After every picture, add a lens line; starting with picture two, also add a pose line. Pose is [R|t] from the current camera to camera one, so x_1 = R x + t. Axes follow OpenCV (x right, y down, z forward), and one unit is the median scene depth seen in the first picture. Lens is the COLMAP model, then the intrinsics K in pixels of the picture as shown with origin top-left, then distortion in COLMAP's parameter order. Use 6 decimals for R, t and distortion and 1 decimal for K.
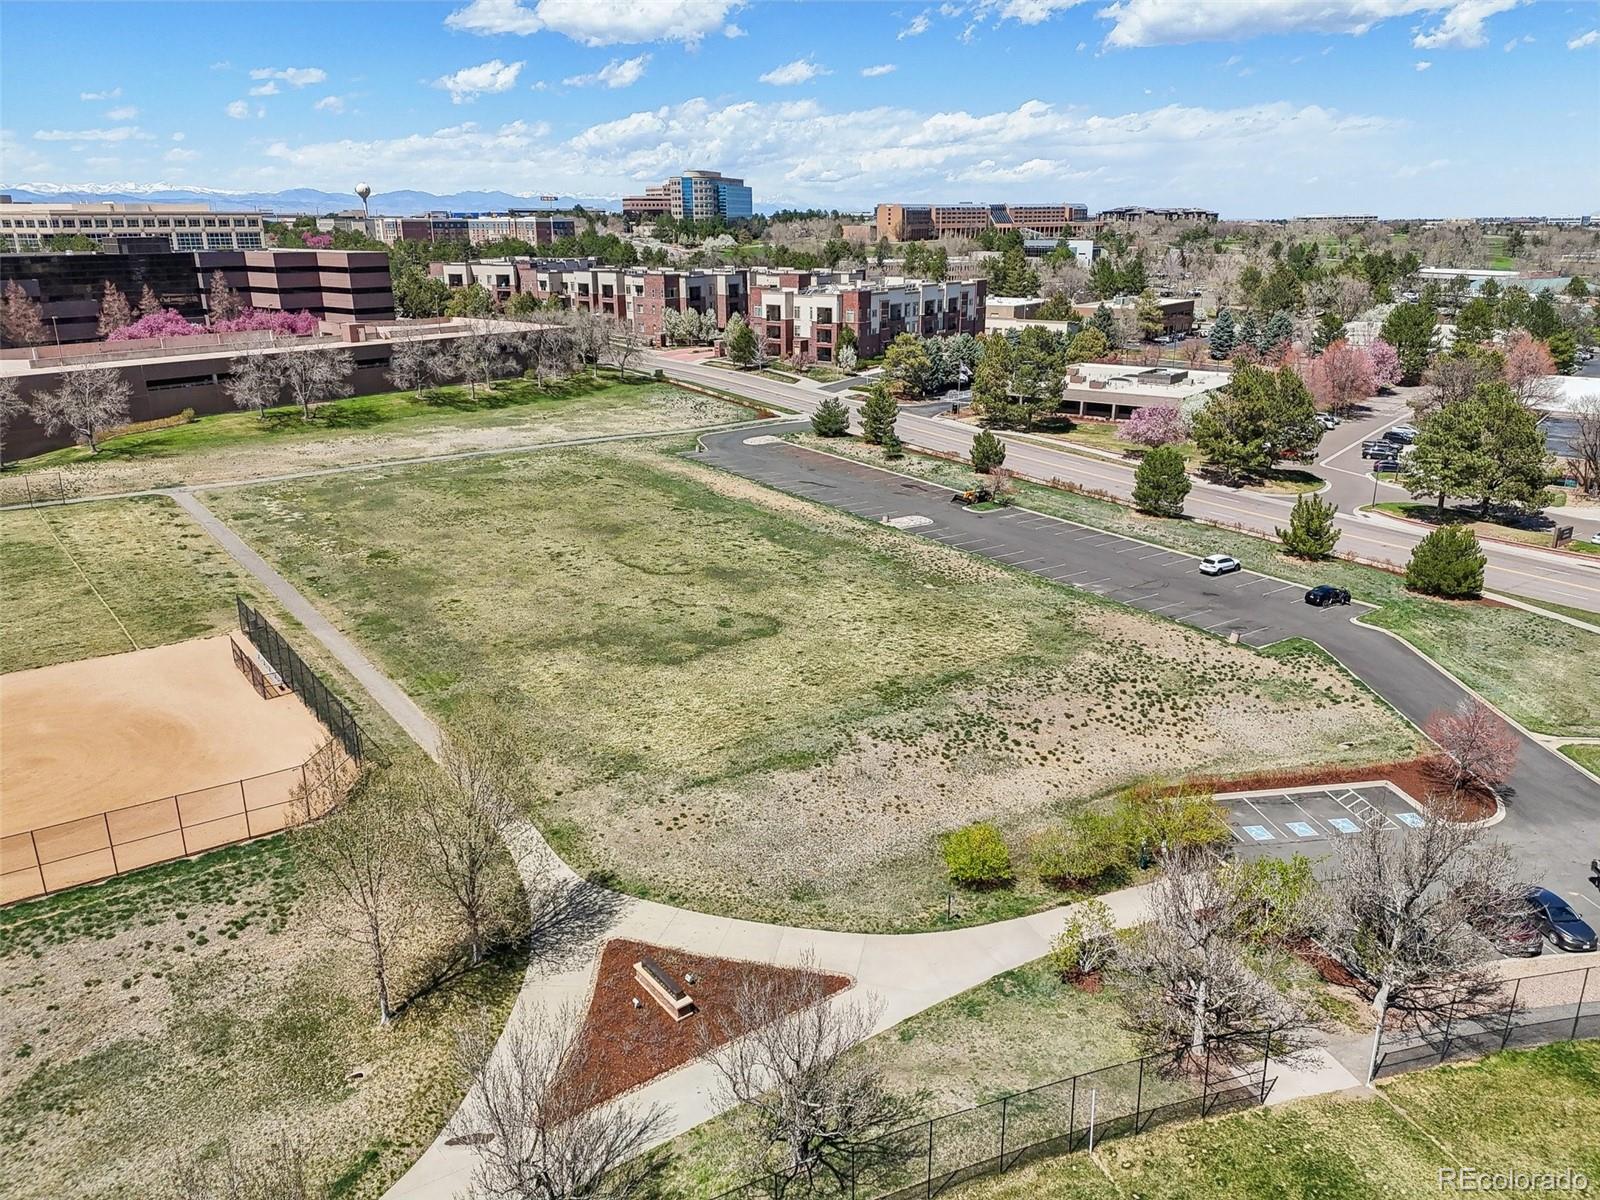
lens RADIAL K [[1173.3, 0, 800.0], [0, 1173.3, 600.0], [0, 0, 1]] dist [0.069770, -0.062870]
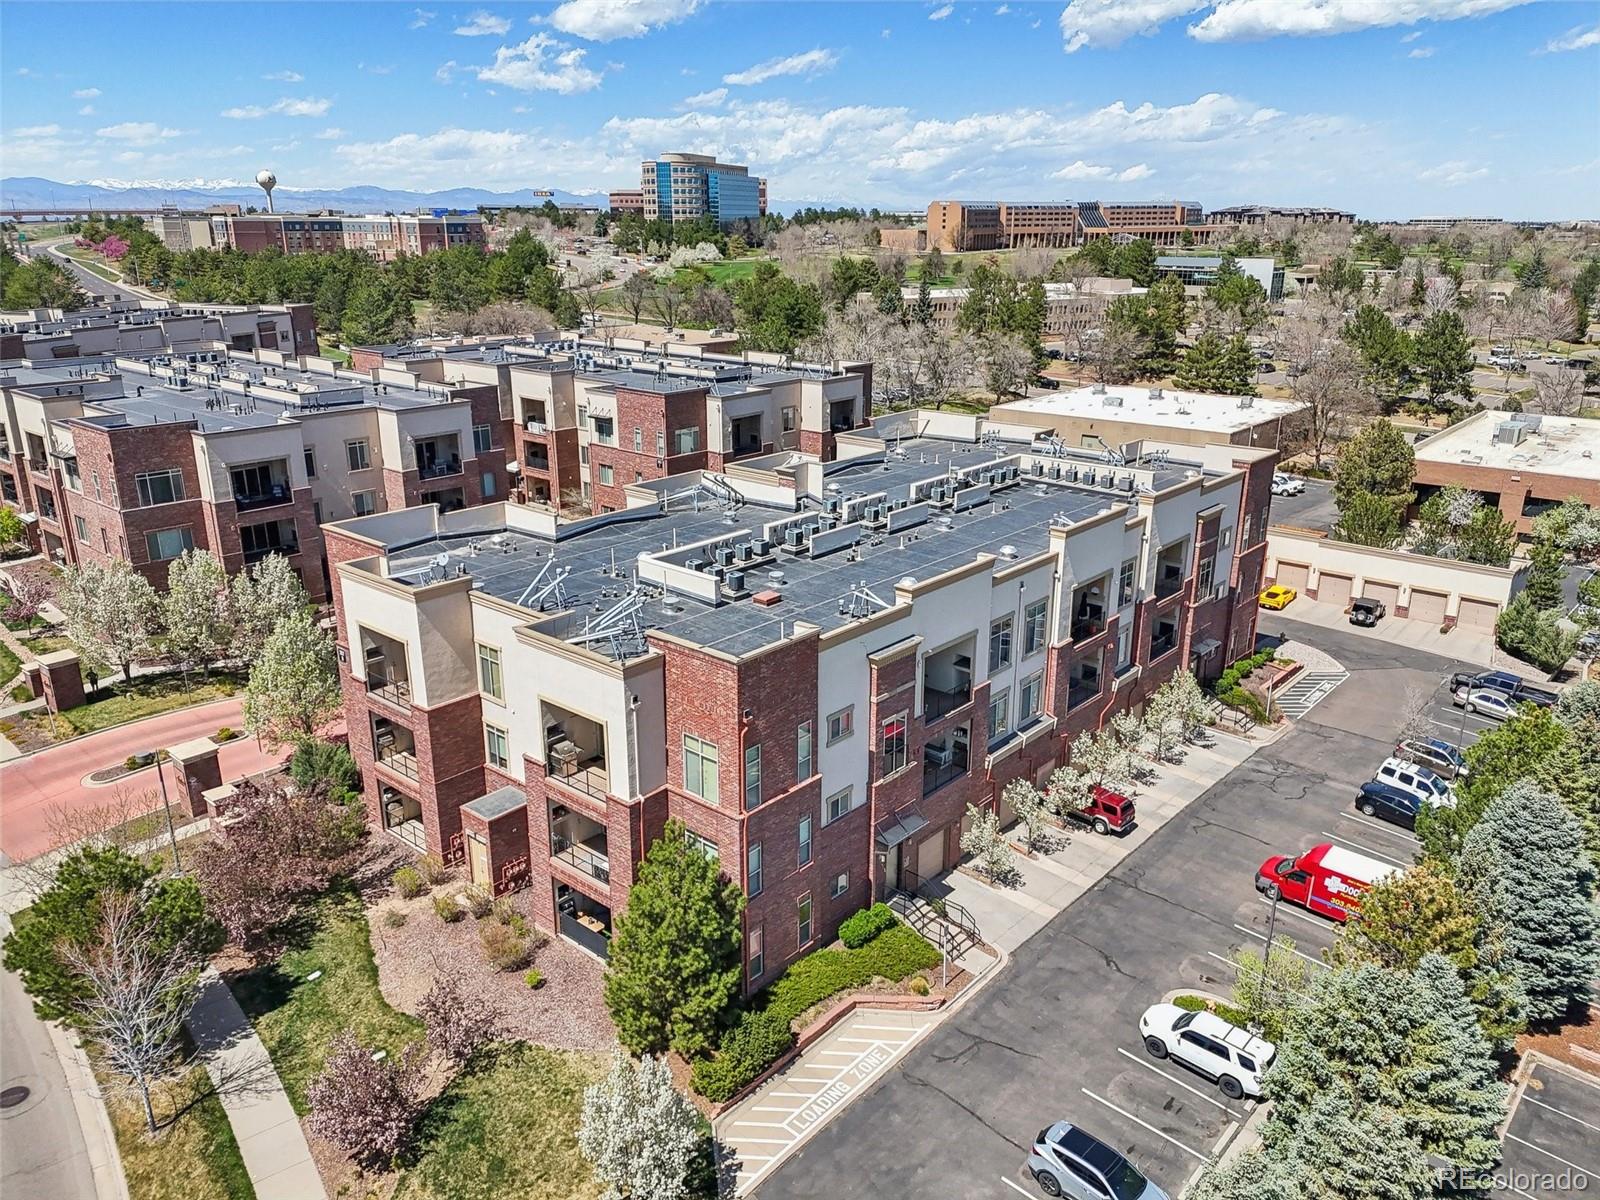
lens RADIAL K [[1173.3, 0, 800.0], [0, 1173.3, 600.0], [0, 0, 1]] dist [0.069770, -0.062870]
pose [[0.998974, 0.018966, -0.041126, 0.033331], [-0.018933, 0.999820, 0.001180, -0.137278], [0.041141, -0.000400, 0.999153, 0.417476]]
